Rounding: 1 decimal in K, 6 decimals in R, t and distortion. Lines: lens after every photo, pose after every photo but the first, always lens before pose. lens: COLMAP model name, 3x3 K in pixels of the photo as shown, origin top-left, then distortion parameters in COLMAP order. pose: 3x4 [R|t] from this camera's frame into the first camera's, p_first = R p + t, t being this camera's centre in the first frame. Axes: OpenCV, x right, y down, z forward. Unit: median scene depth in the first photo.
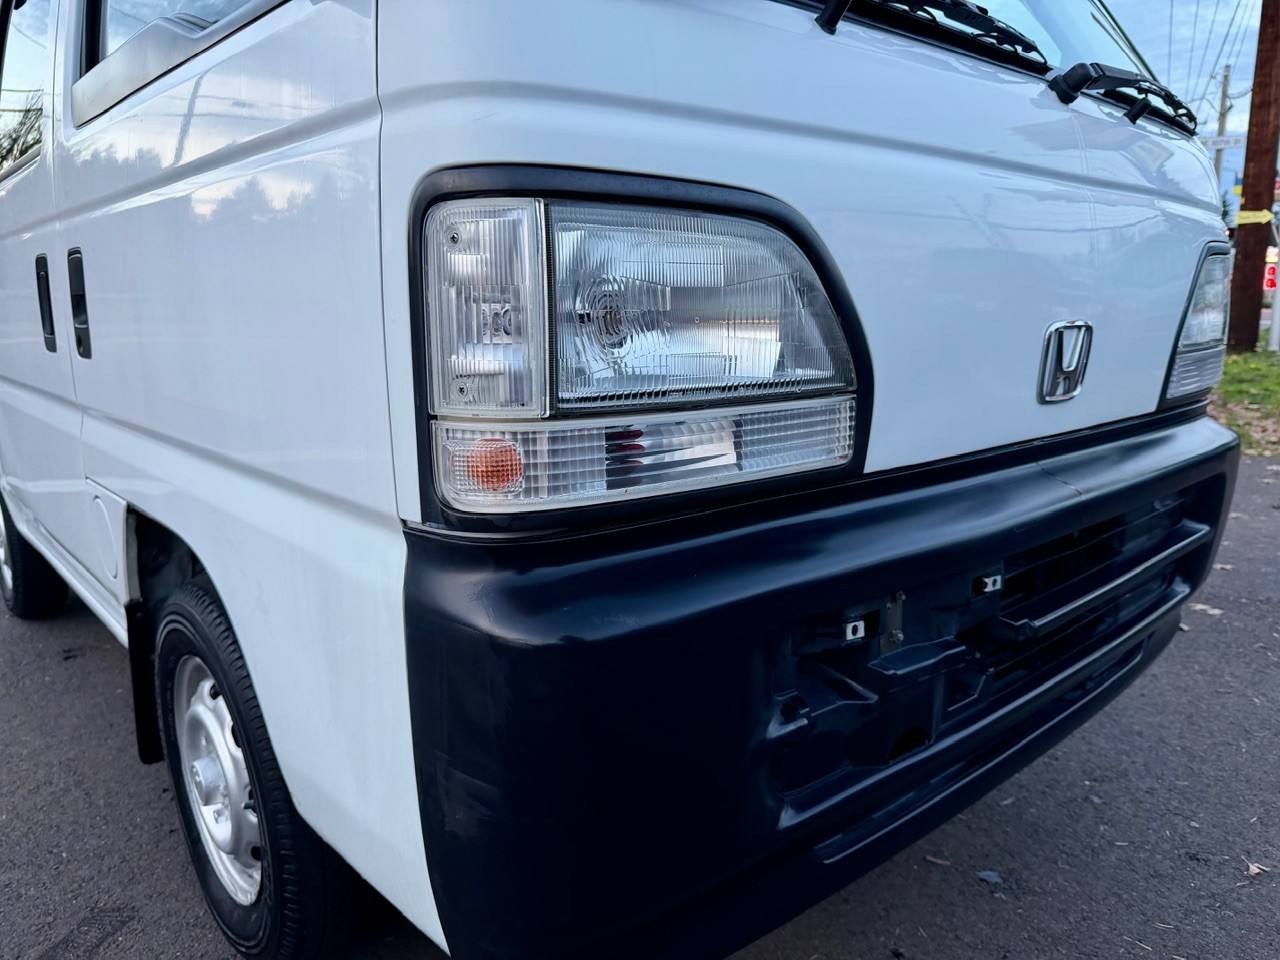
lens RADIAL K [[923.1, 0, 651.8], [0, 923.1, 484.2], [0, 0, 1]] dist [-0.003866, -0.010375]
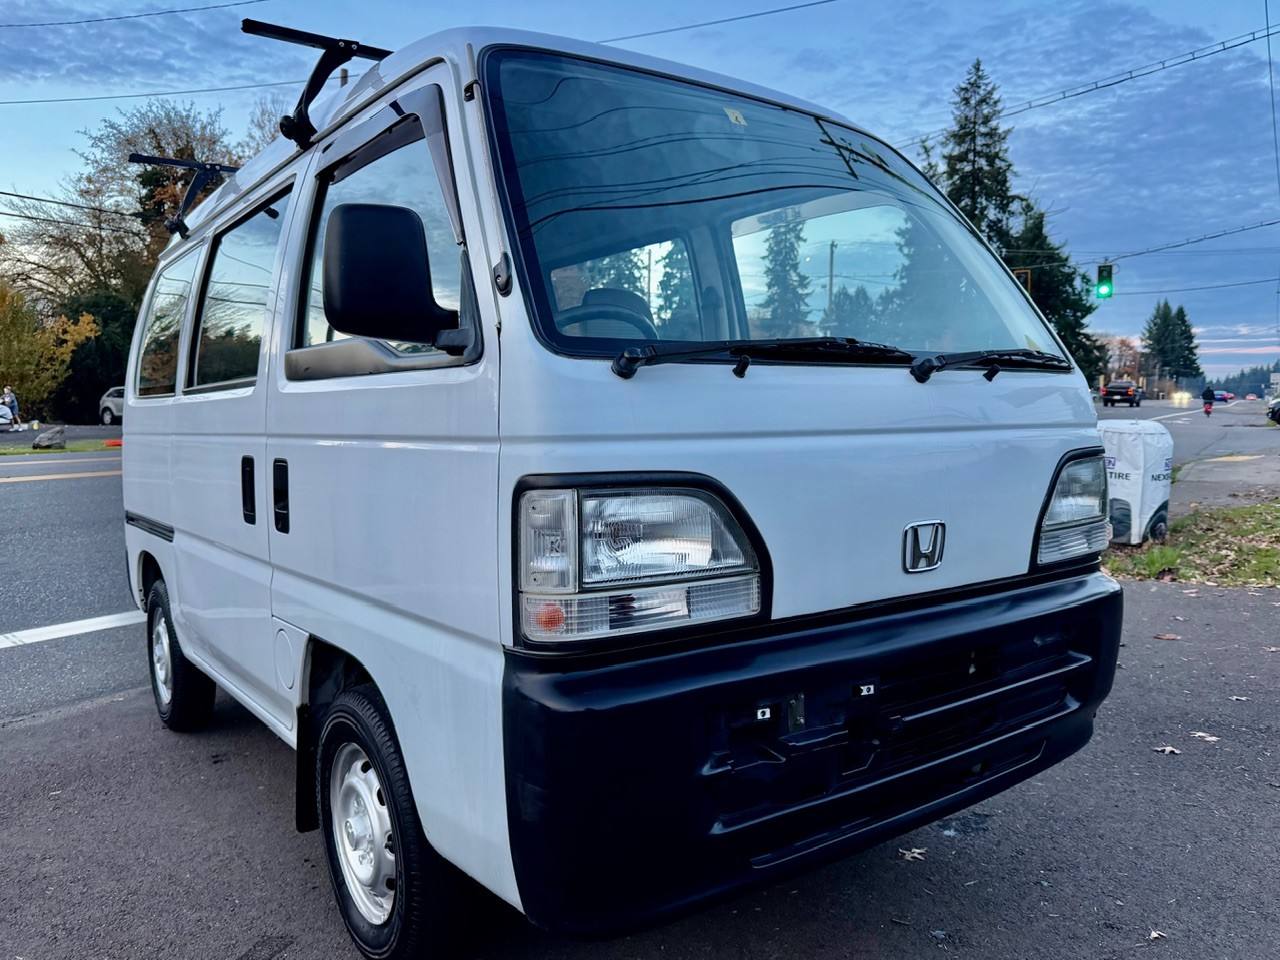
lens RADIAL K [[997.6, 0, 668.6], [0, 997.6, 474.7], [0, 0, 1]] dist [0.002537, -0.008453]
pose [[0.996487, -0.006590, -0.083486, 0.146015], [-0.004902, 0.990600, -0.136700, -0.018053], [0.083602, 0.136629, 0.987088, -0.628878]]
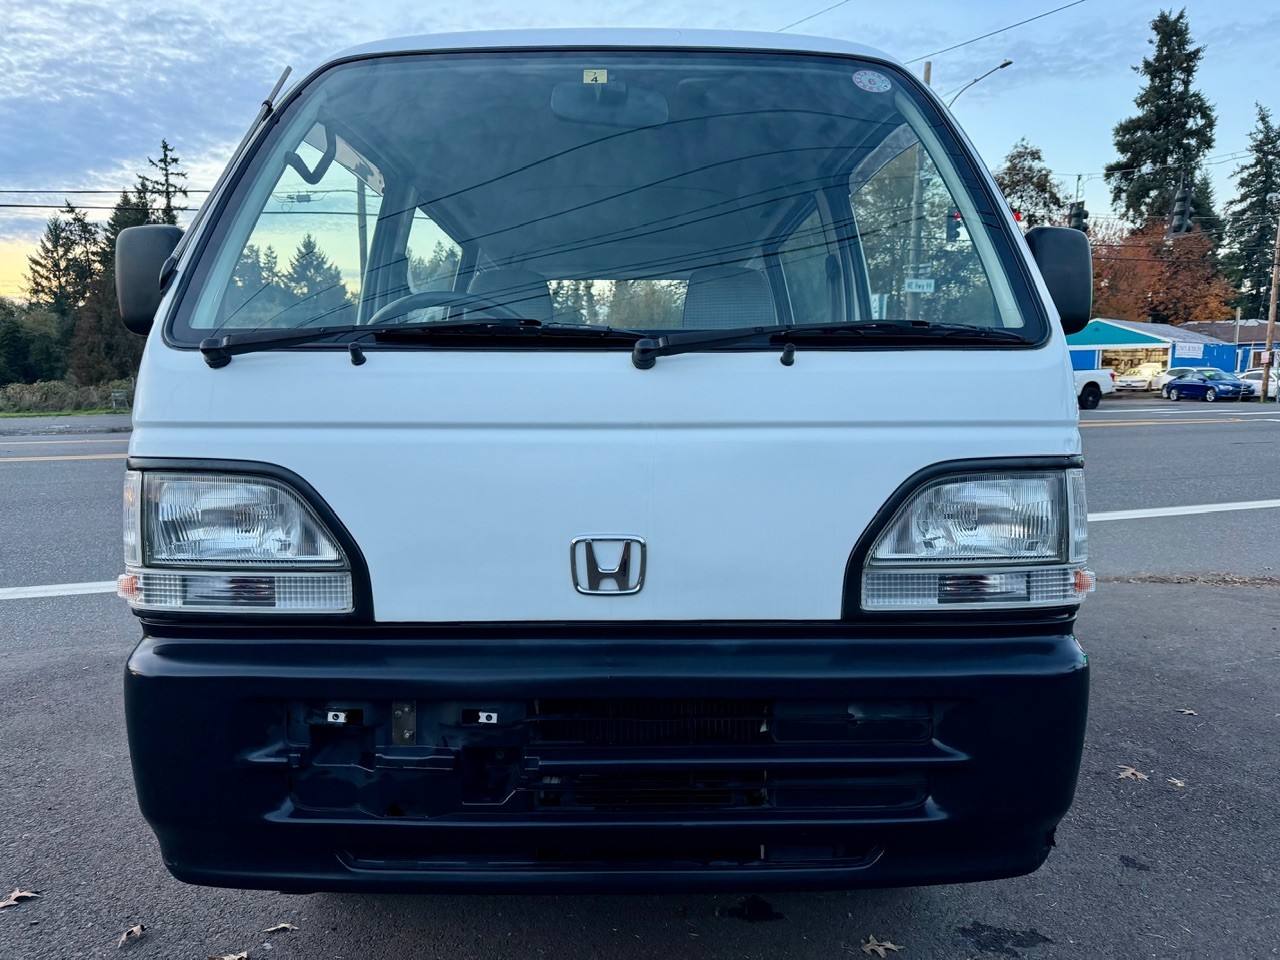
lens RADIAL K [[886.1, 0, 640.0], [0, 886.1, 480.0], [0, 0, 1]] dist [0.002463, -0.001749]
pose [[0.770458, 0.053935, -0.635205, 1.142033], [-0.127690, 0.989278, -0.070879, -0.151118], [0.624572, 0.135719, 0.769084, 0.054368]]
